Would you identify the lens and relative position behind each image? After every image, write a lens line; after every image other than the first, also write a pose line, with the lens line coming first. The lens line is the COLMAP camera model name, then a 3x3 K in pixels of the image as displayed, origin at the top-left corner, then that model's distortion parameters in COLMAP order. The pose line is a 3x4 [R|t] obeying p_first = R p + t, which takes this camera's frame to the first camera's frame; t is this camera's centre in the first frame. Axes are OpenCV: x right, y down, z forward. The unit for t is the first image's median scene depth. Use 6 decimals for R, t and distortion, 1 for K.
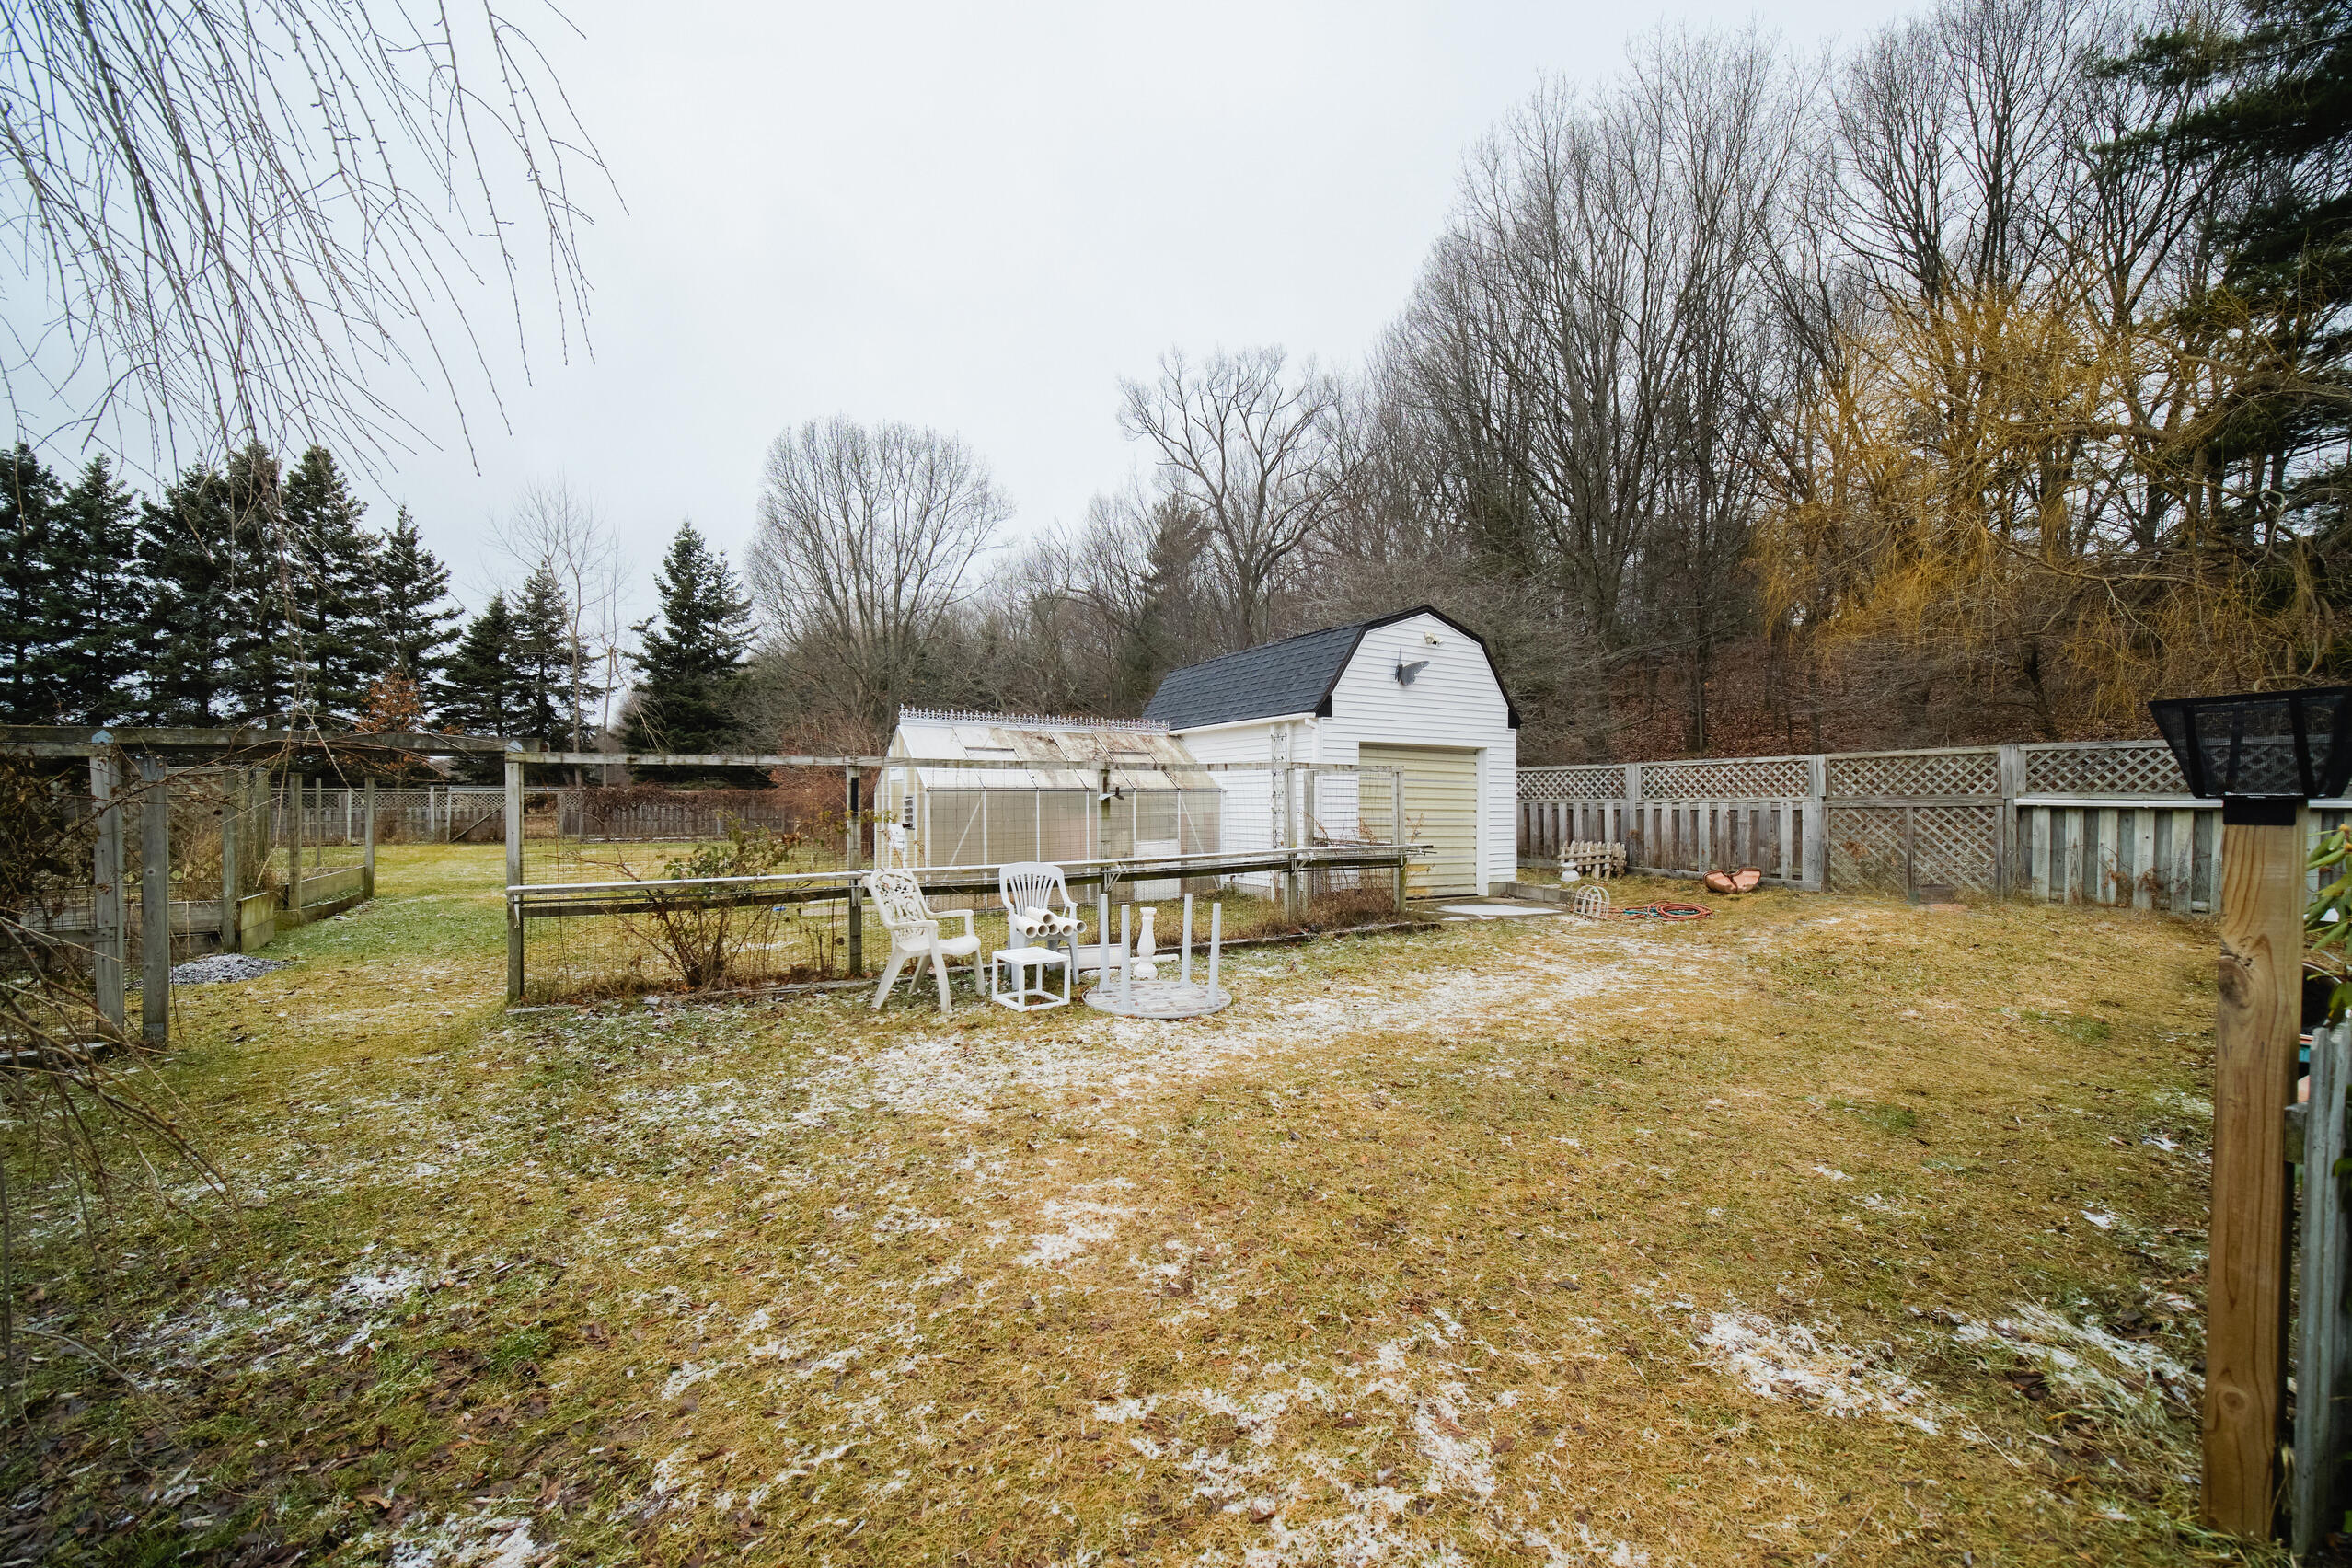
lens RADIAL K [[950.5, 0, 1170.3], [0, 950.5, 802.9], [0, 0, 1]] dist [-0.001095, 0.001057]
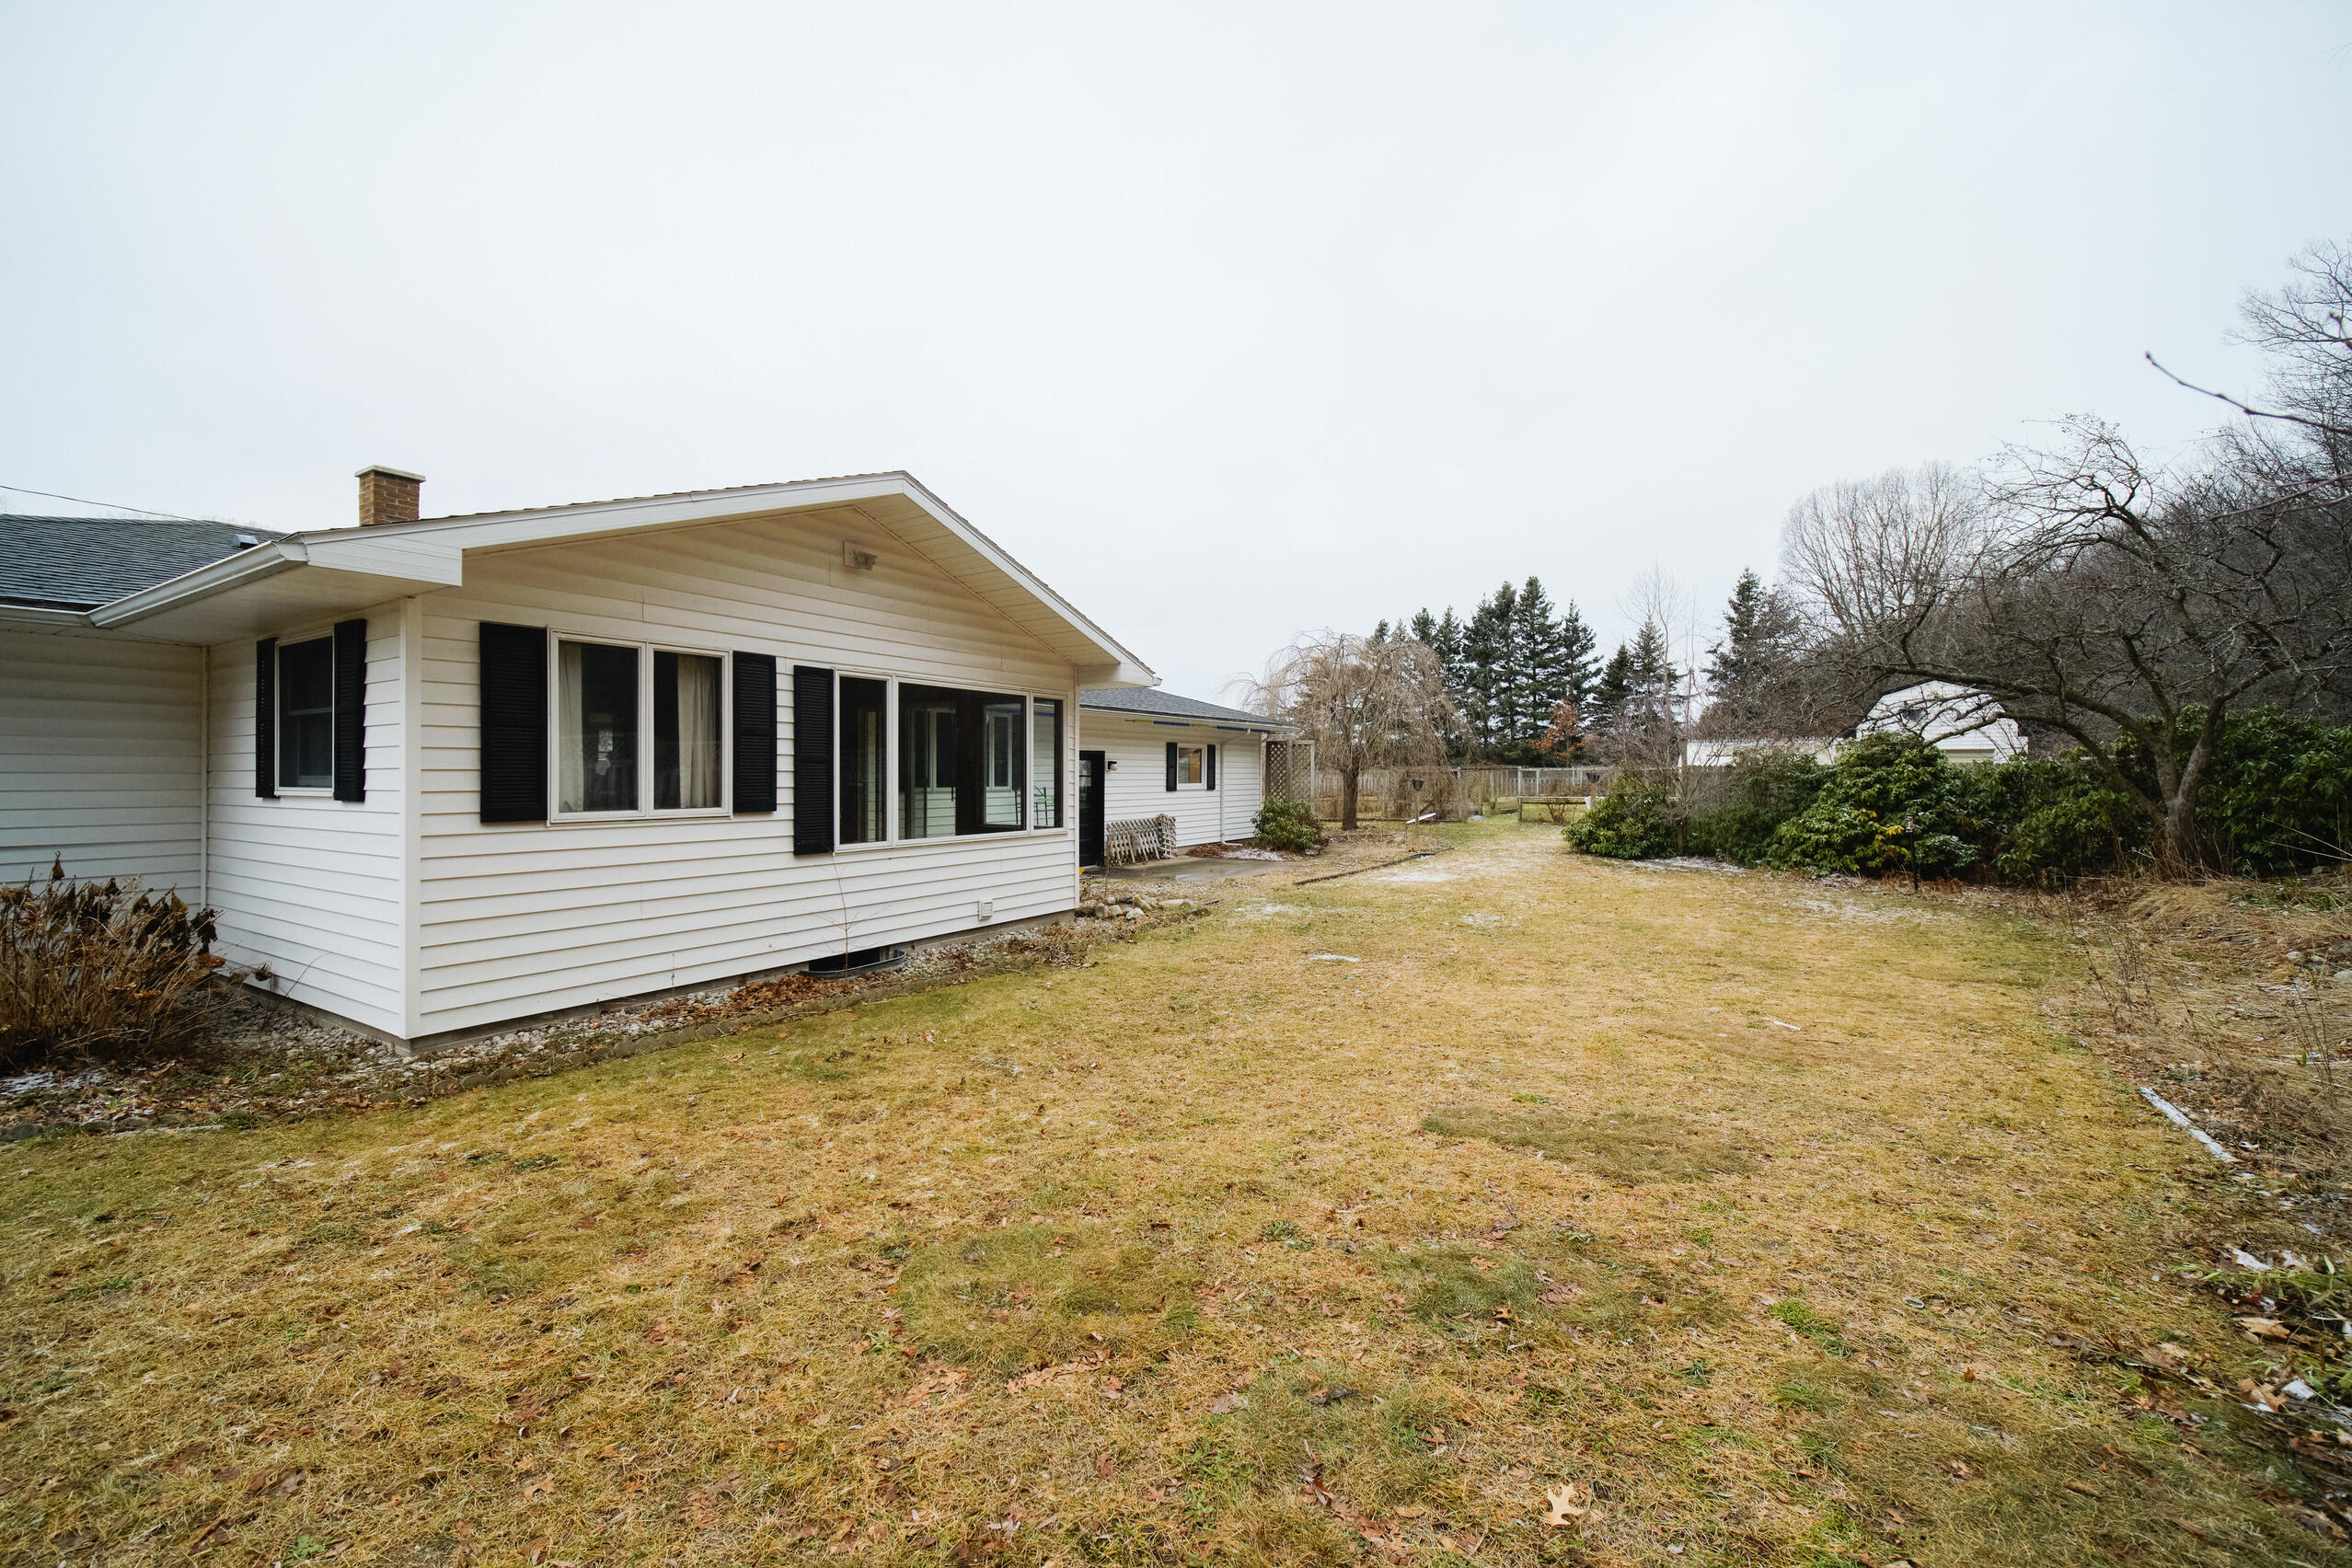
lens RADIAL K [[943.2, 0, 1176.0], [0, 943.2, 784.0], [0, 0, 1]] dist [0.000829, 0.004869]
pose [[0.442674, 0.007183, -0.896654, 0.372156], [0.007765, 0.999900, 0.011843, -0.008023], [0.896649, -0.012205, 0.442574, -0.364146]]
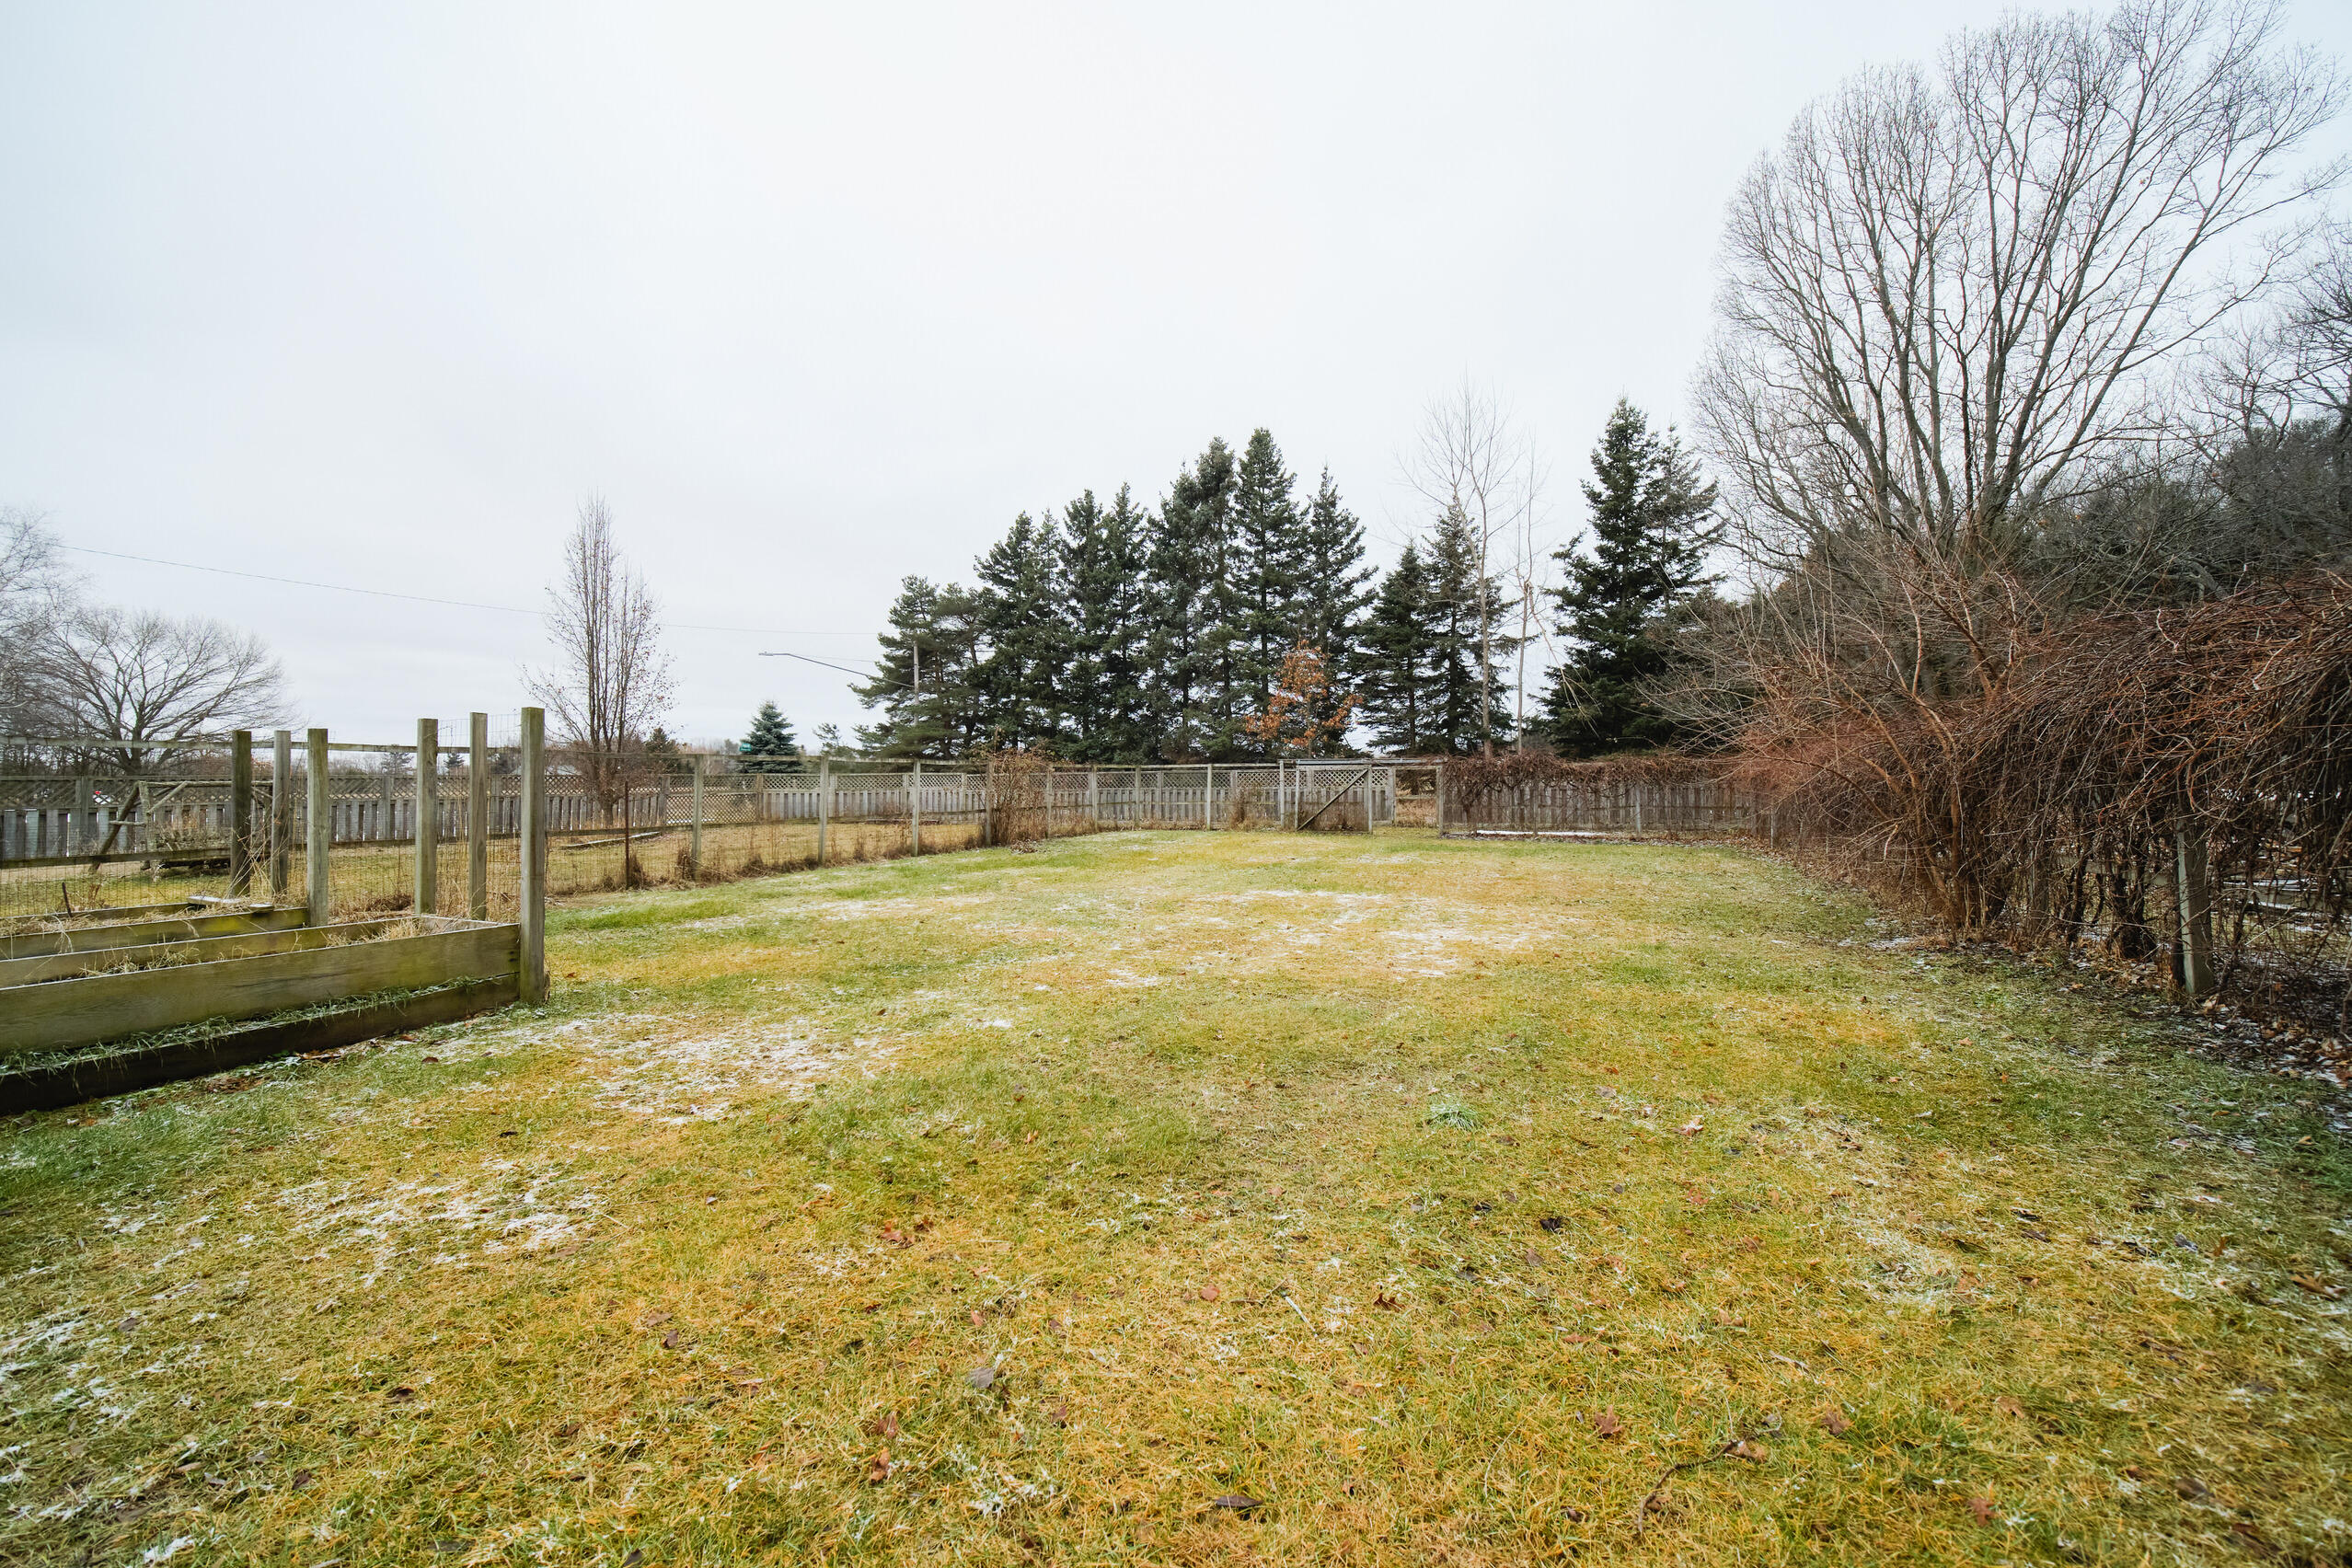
lens RADIAL K [[955.2, 0, 1171.6], [0, 955.2, 788.0], [0, 0, 1]] dist [-0.001277, 0.001062]
pose [[0.568984, 0.000996, -0.822348, -0.107107], [0.004168, 0.999983, 0.004095, 0.001233], [0.822338, -0.005757, 0.568971, 0.312466]]
